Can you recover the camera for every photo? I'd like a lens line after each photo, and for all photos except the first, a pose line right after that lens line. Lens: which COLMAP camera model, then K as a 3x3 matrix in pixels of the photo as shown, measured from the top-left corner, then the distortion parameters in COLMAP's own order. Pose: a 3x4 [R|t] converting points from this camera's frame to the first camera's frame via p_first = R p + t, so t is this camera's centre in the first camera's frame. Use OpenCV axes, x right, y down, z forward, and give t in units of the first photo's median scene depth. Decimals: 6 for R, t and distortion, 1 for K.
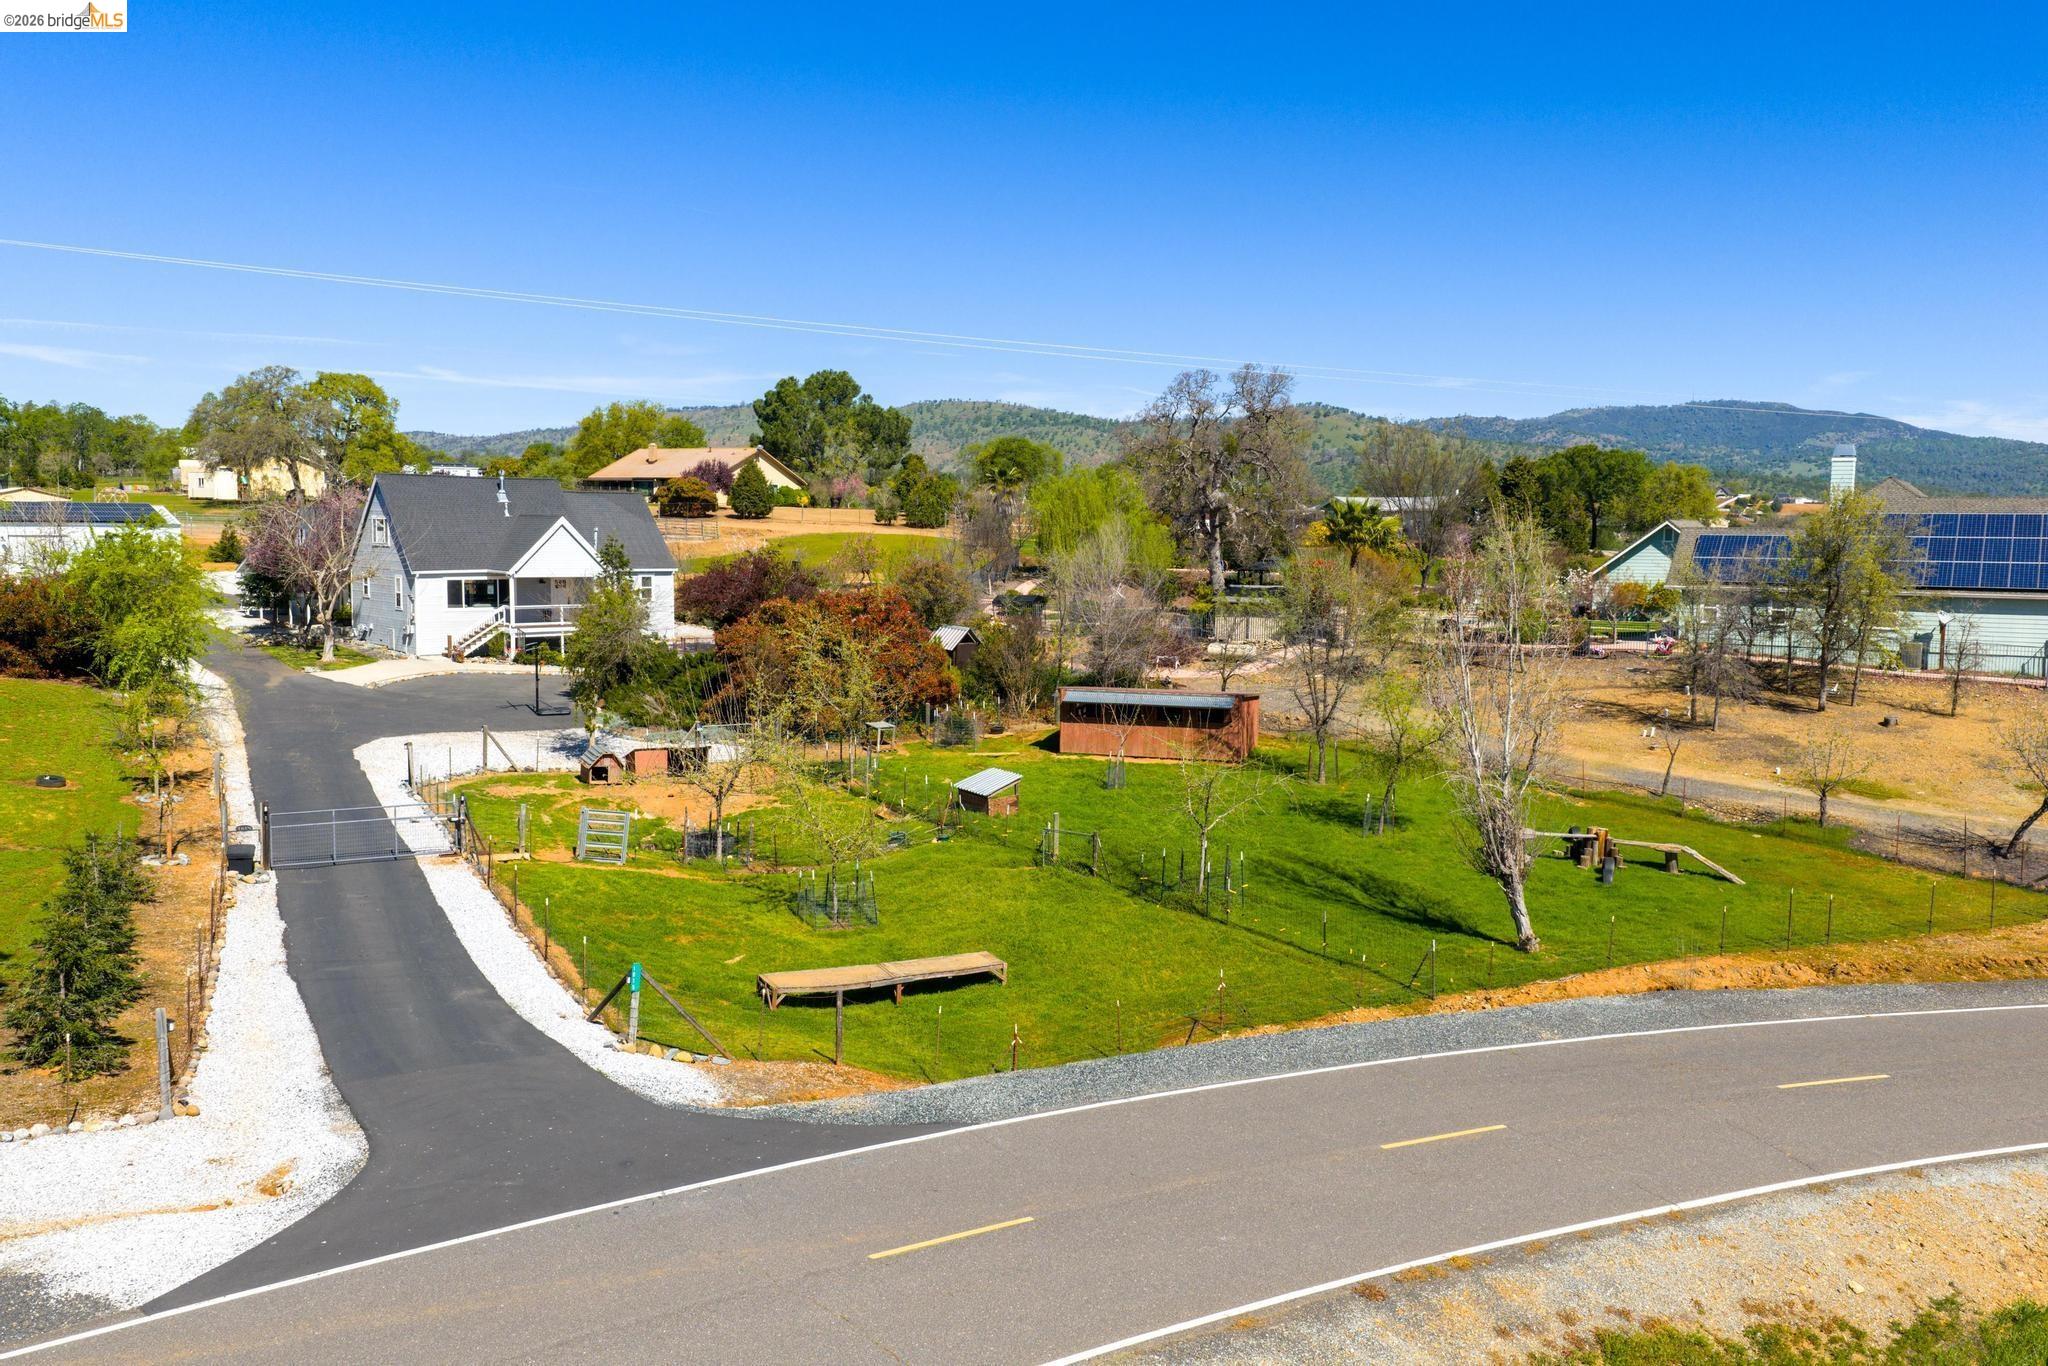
lens RADIAL K [[1773.5, 0, 987.9], [0, 1773.5, 687.8], [0, 0, 1]] dist [0.025979, -0.033491]
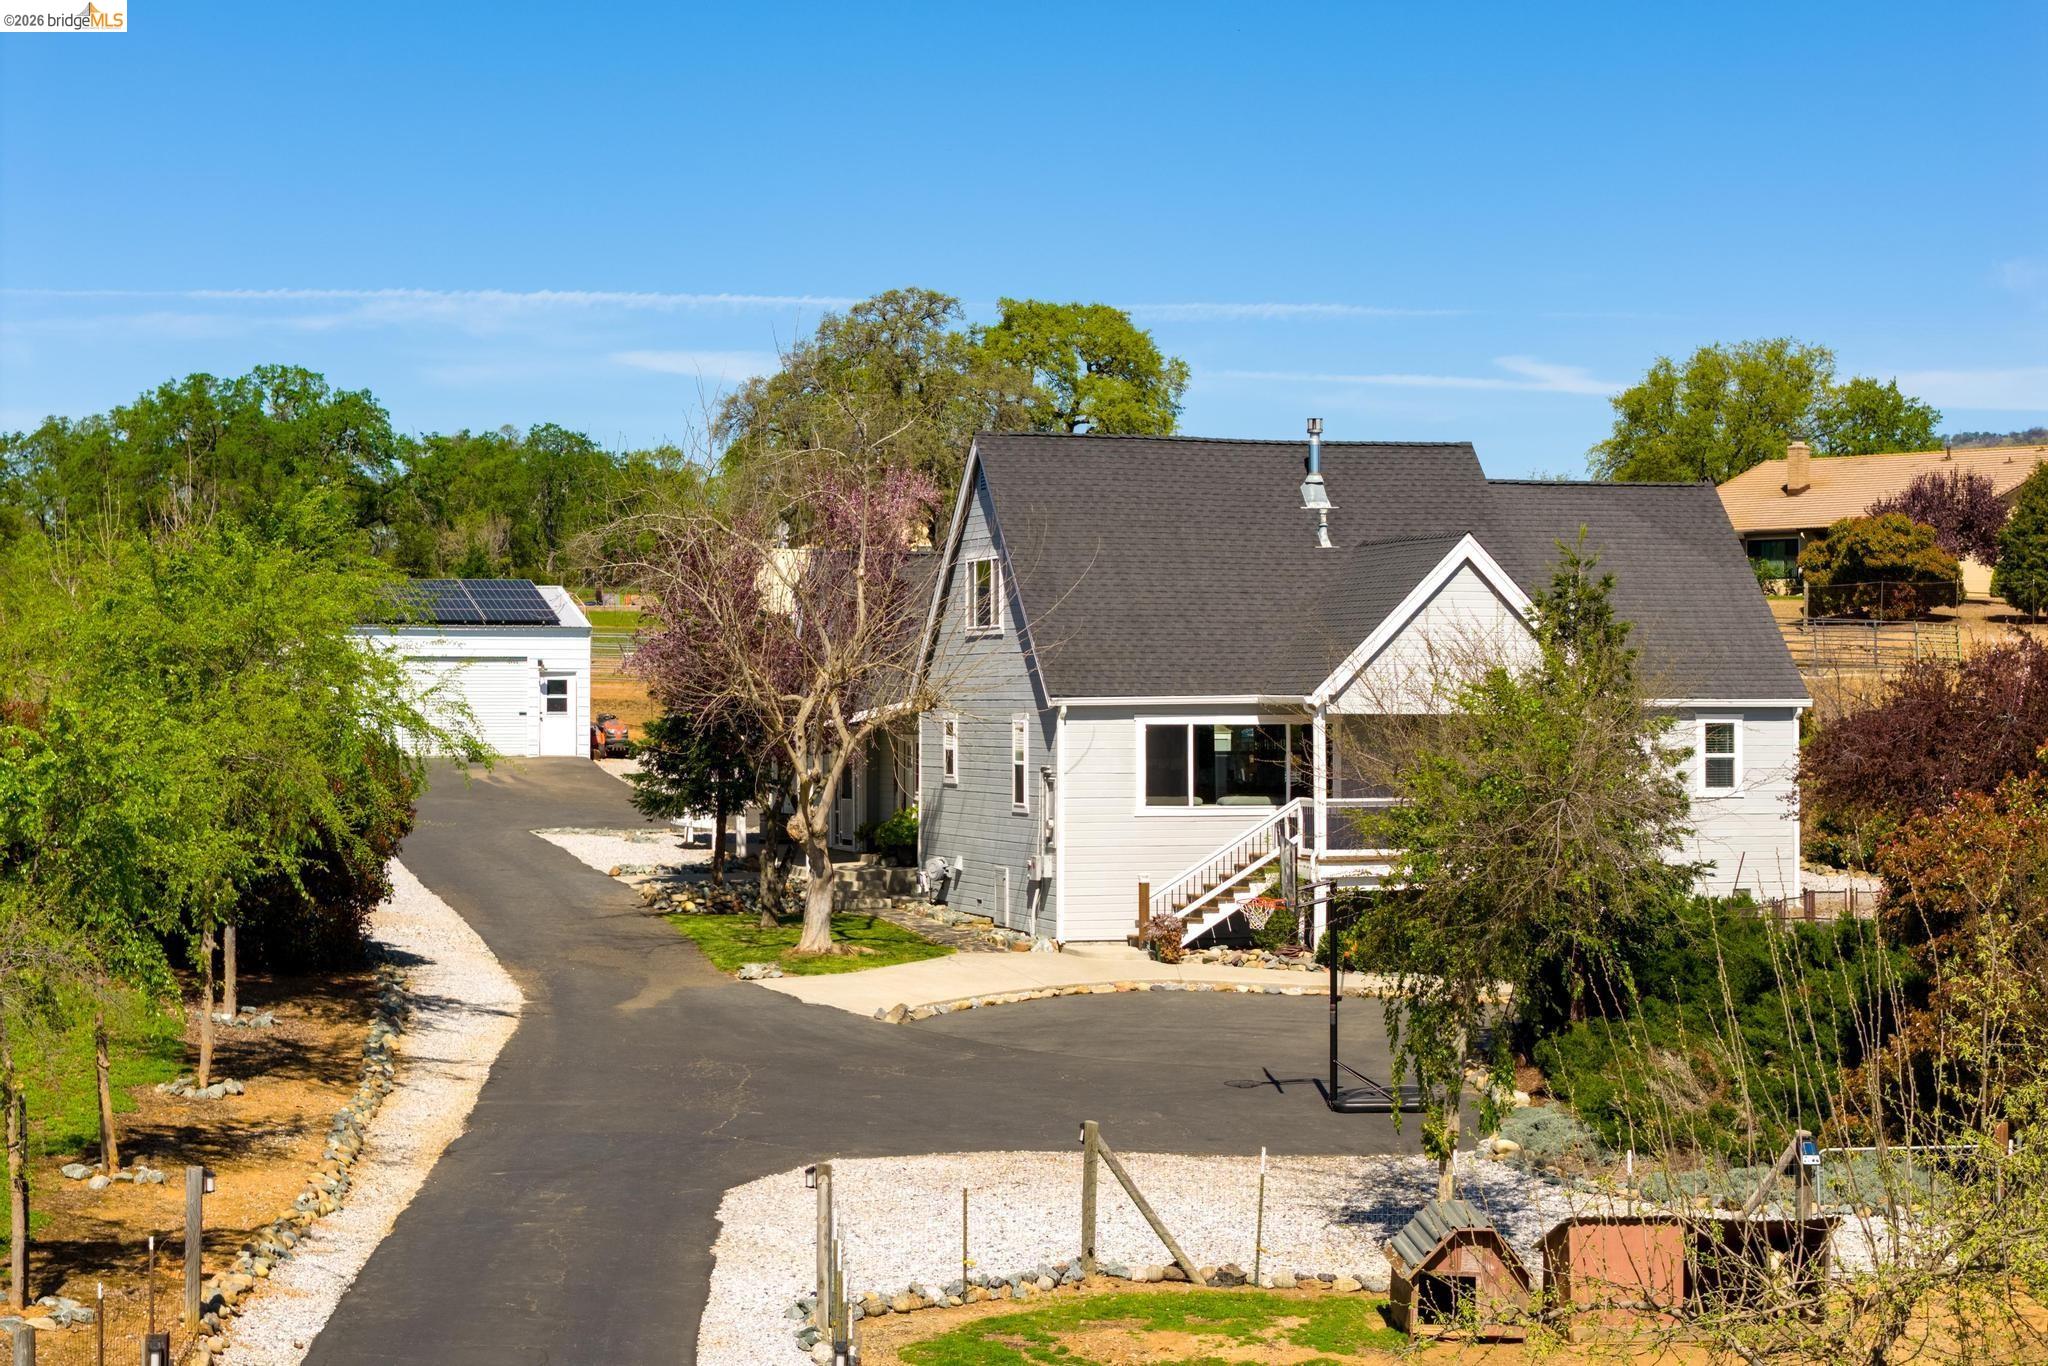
lens RADIAL K [[4212.7, 0, 1018.7], [0, 4212.7, 700.4], [0, 0, 1]] dist [-0.153520, 0.000000]
pose [[0.928513, -0.007853, -0.371217, -0.021458], [-0.028210, 0.995395, -0.091616, 0.010727], [0.370227, 0.095538, 0.924015, 0.228609]]
